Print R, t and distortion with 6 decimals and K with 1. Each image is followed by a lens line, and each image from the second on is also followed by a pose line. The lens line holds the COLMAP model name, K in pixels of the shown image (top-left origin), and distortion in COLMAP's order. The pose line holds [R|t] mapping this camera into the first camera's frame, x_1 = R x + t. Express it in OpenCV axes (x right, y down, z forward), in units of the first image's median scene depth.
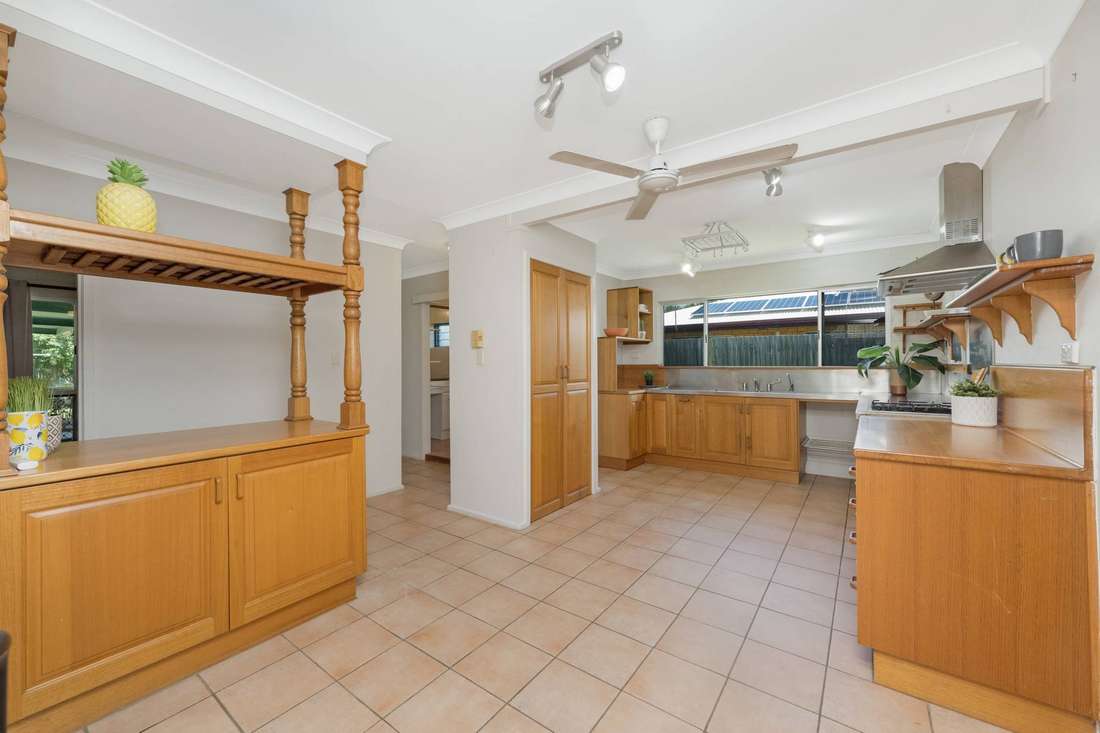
lens RADIAL K [[439.2, 0, 549.4], [0, 439.2, 366.4], [0, 0, 1]] dist [0.000234, 0.000156]
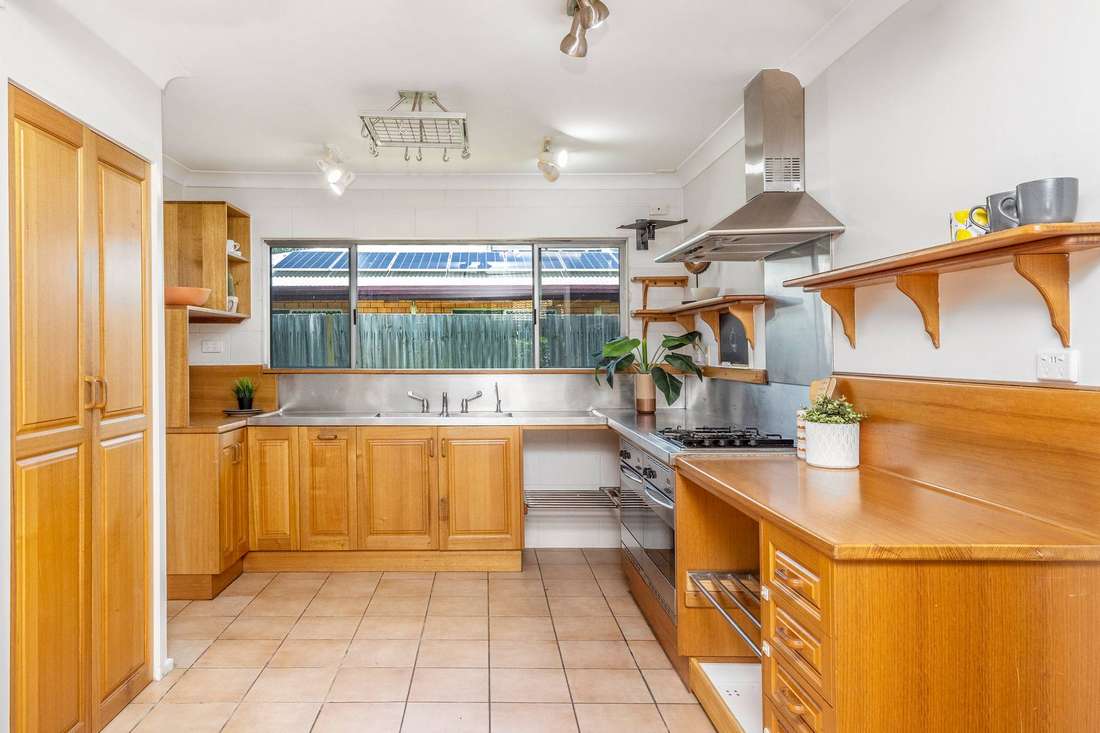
lens RADIAL K [[810.1, 0, 549.9], [0, 810.1, 362.6], [0, 0, 1]] dist [-0.000851, 0.016485]
pose [[0.805850, 0.002349, 0.592115, -0.041001], [-0.001195, 0.999997, -0.002340, -0.007694], [-0.592119, 0.001178, 0.805850, 0.107389]]
